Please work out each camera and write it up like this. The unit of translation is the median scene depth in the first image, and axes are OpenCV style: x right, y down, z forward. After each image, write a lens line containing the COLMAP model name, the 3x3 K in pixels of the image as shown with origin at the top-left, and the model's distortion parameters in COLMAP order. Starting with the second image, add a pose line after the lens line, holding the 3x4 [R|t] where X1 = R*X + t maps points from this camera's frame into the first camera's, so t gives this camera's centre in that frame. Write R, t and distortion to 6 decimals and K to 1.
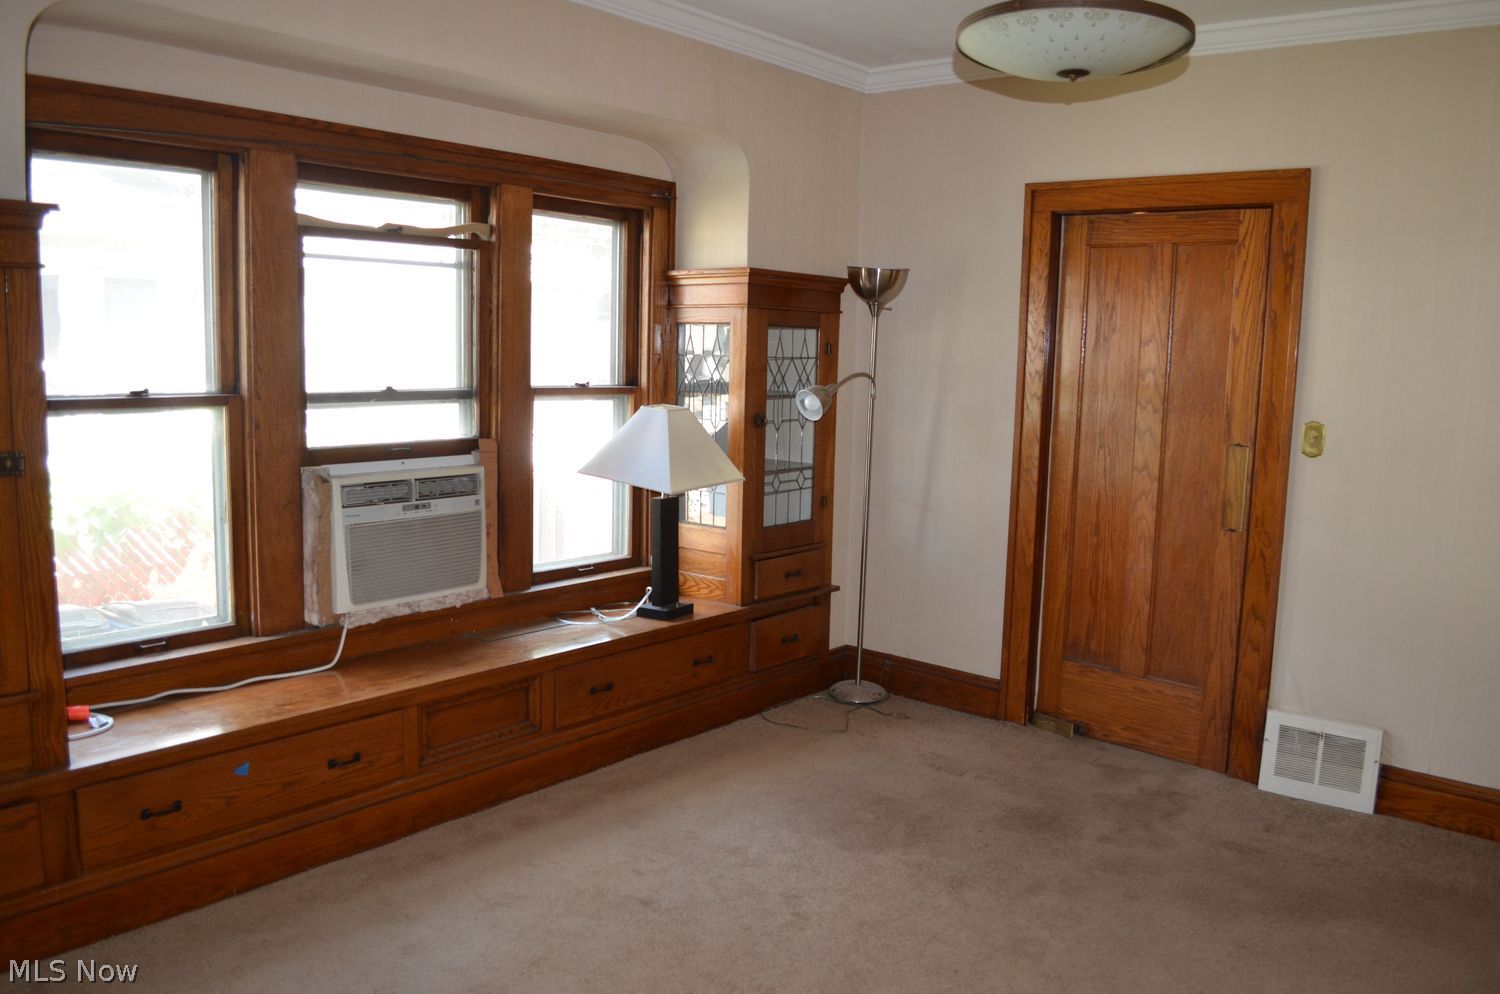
lens RADIAL K [[1181.0, 0, 750.0], [0, 1181.0, 496.4], [0, 0, 1]] dist [-0.080615, 0.017163]
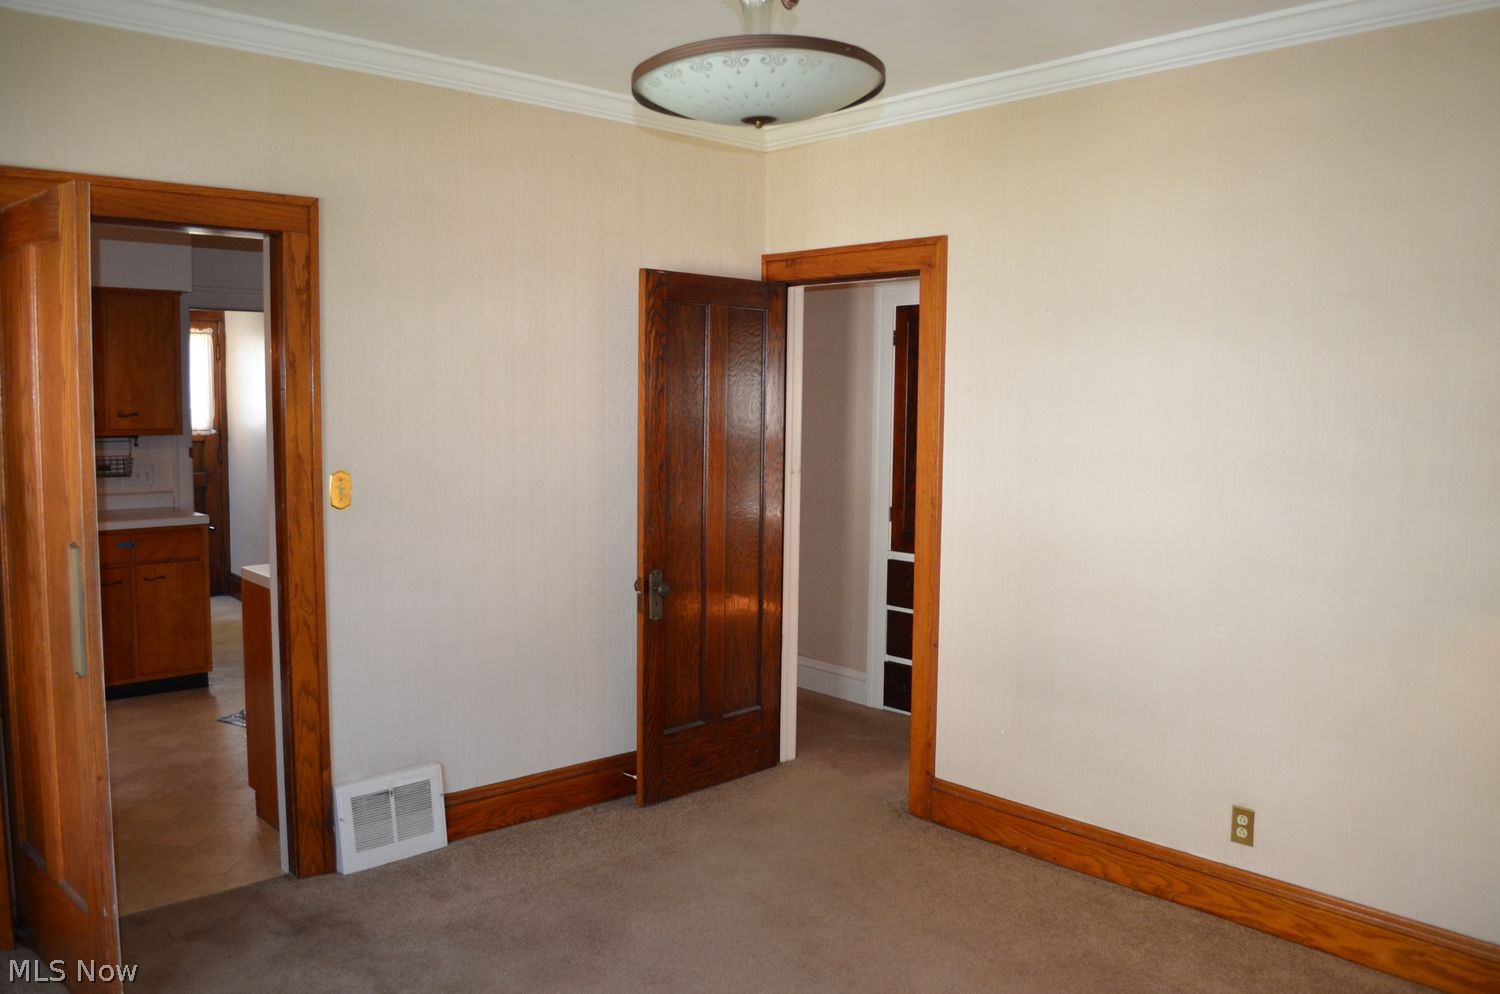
lens RADIAL K [[1181.0, 0, 749.3], [0, 1181.0, 493.4], [0, 0, 1]] dist [-0.080615, 0.017163]
pose [[0.141782, -0.112010, 0.983540, -0.393952], [0.123262, 0.987842, 0.094732, -0.094705], [-0.982194, 0.107802, 0.153865, 0.528565]]
